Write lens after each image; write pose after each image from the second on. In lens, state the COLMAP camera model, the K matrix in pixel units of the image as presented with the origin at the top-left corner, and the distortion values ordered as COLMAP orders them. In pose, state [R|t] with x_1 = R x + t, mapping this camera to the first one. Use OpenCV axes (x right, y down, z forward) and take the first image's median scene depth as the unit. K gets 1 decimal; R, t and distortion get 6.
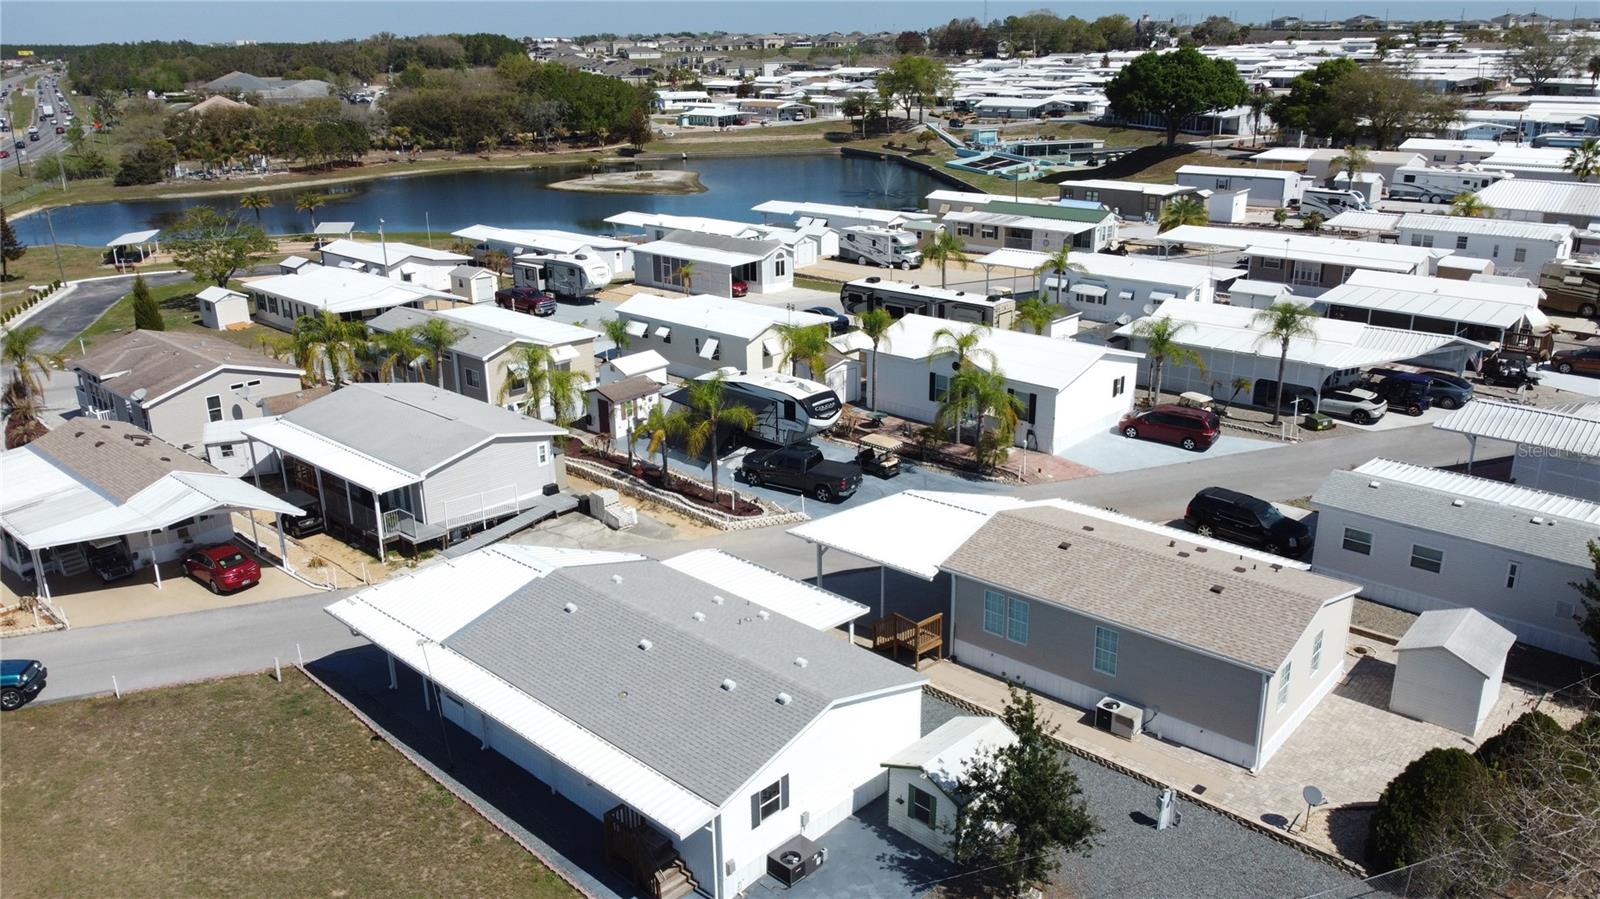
lens RADIAL K [[1214.7, 0, 796.1], [0, 1214.7, 448.5], [0, 0, 1]] dist [0.006254, -0.015801]
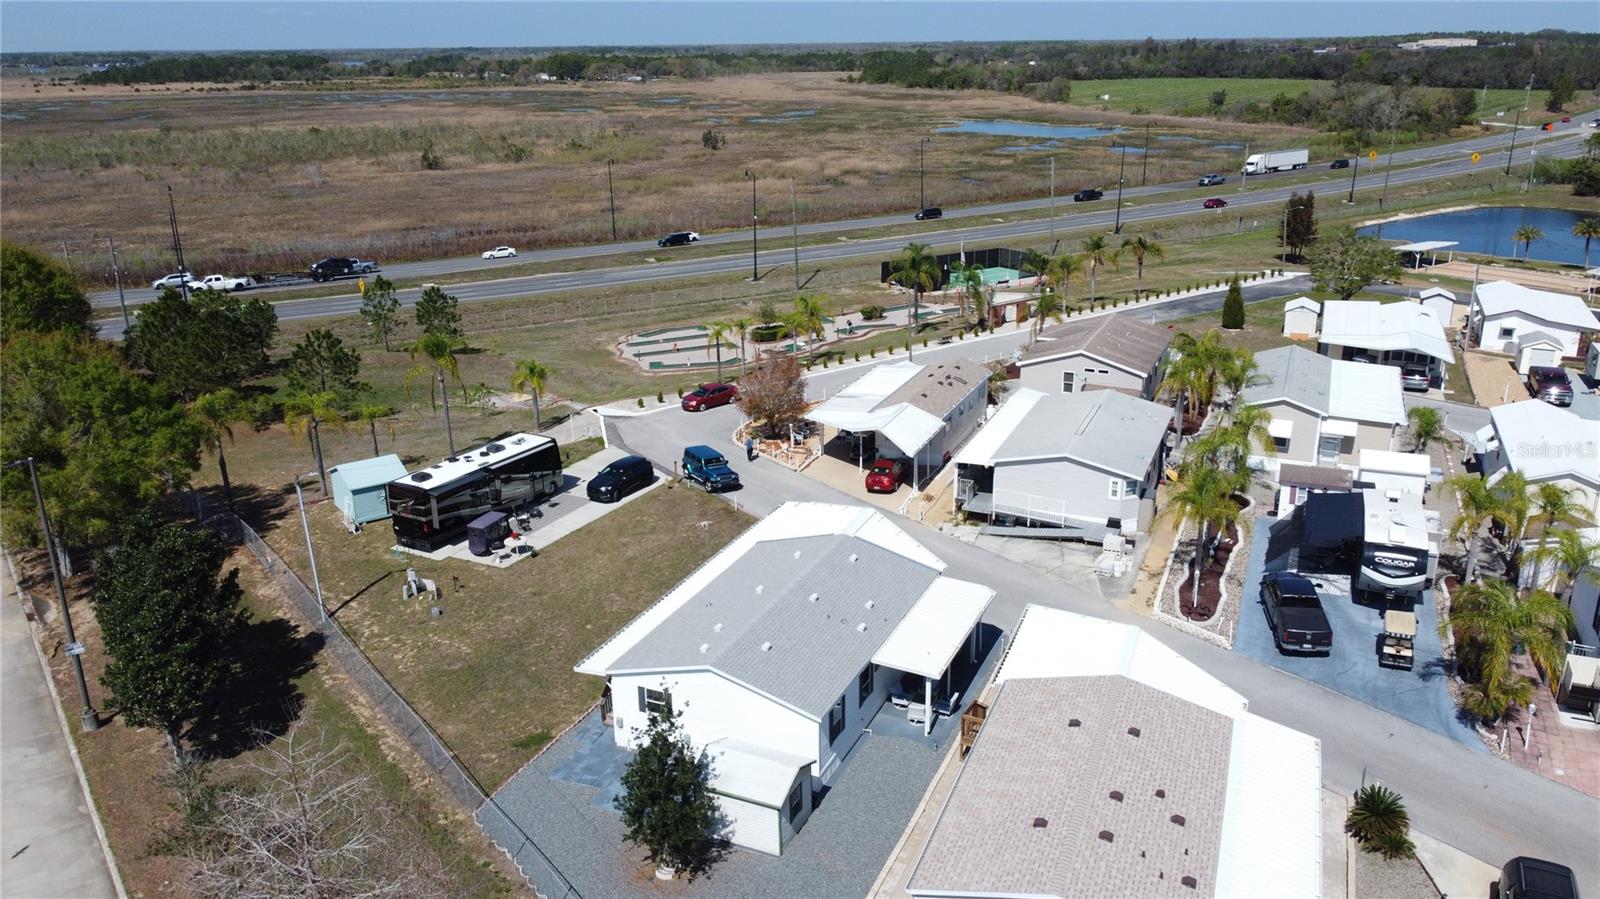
lens RADIAL K [[1214.7, 0, 798.2], [0, 1214.7, 445.7], [0, 0, 1]] dist [0.006254, -0.015801]
pose [[0.335307, 0.306213, -0.890956, 0.718024], [-0.296664, 0.931912, 0.208640, -0.191971], [0.894181, 0.194356, 0.403319, 0.333701]]
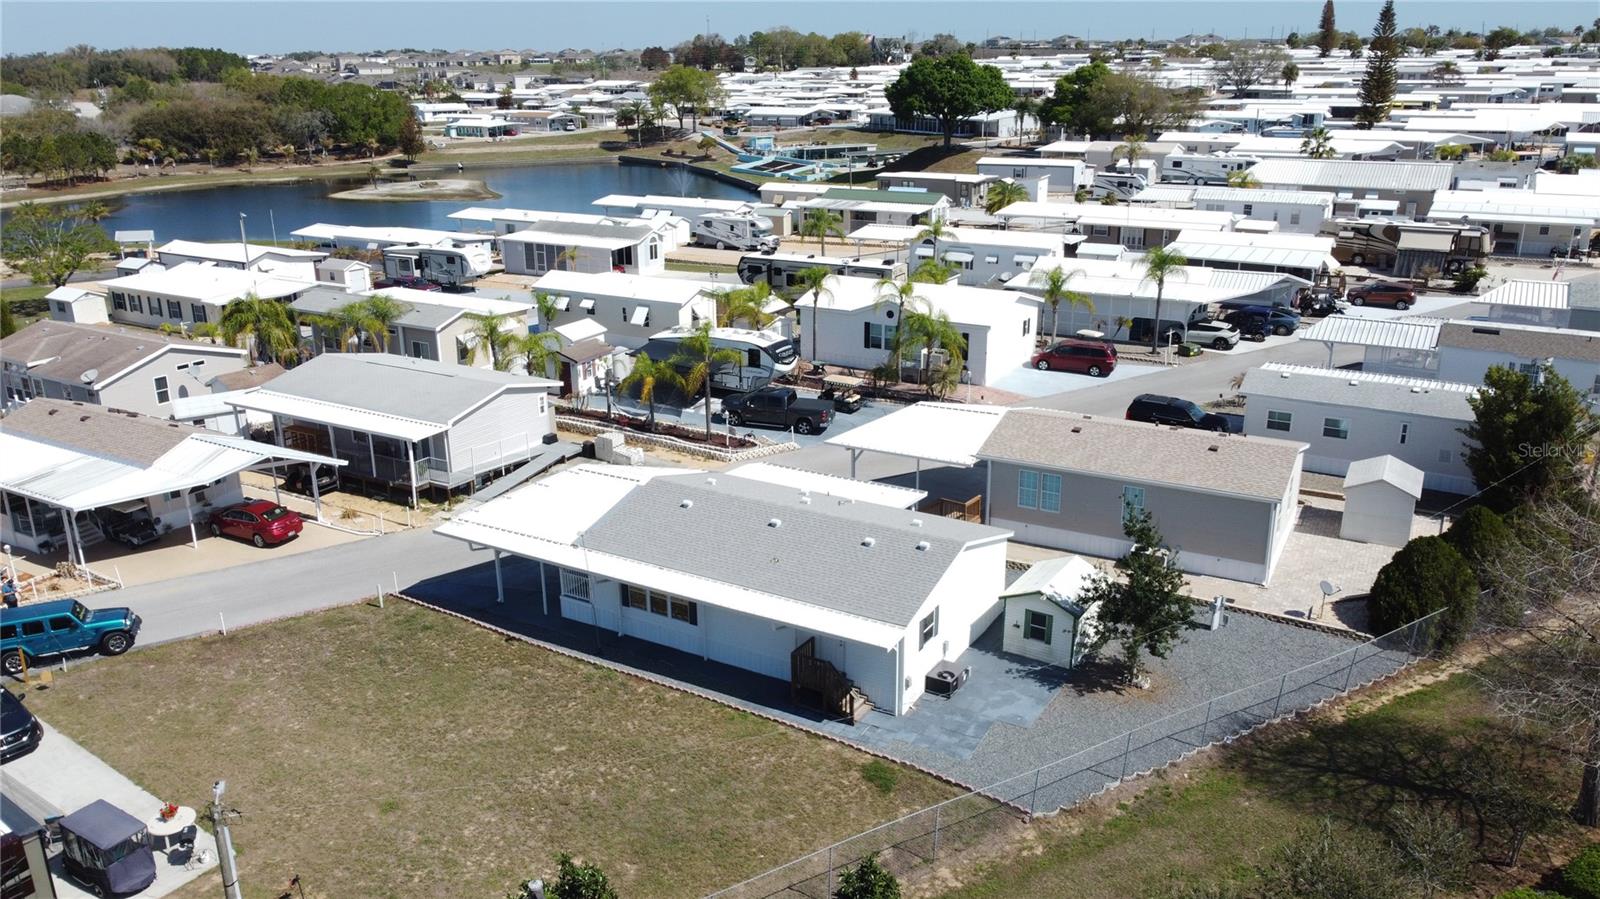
lens RADIAL K [[1214.7, 0, 796.5], [0, 1214.7, 453.6], [0, 0, 1]] dist [0.006254, -0.015801]
pose [[0.975704, -0.063452, 0.209706, -0.239664], [0.065902, 0.997815, -0.004709, 0.073099], [-0.208949, 0.018415, 0.977753, -0.084998]]
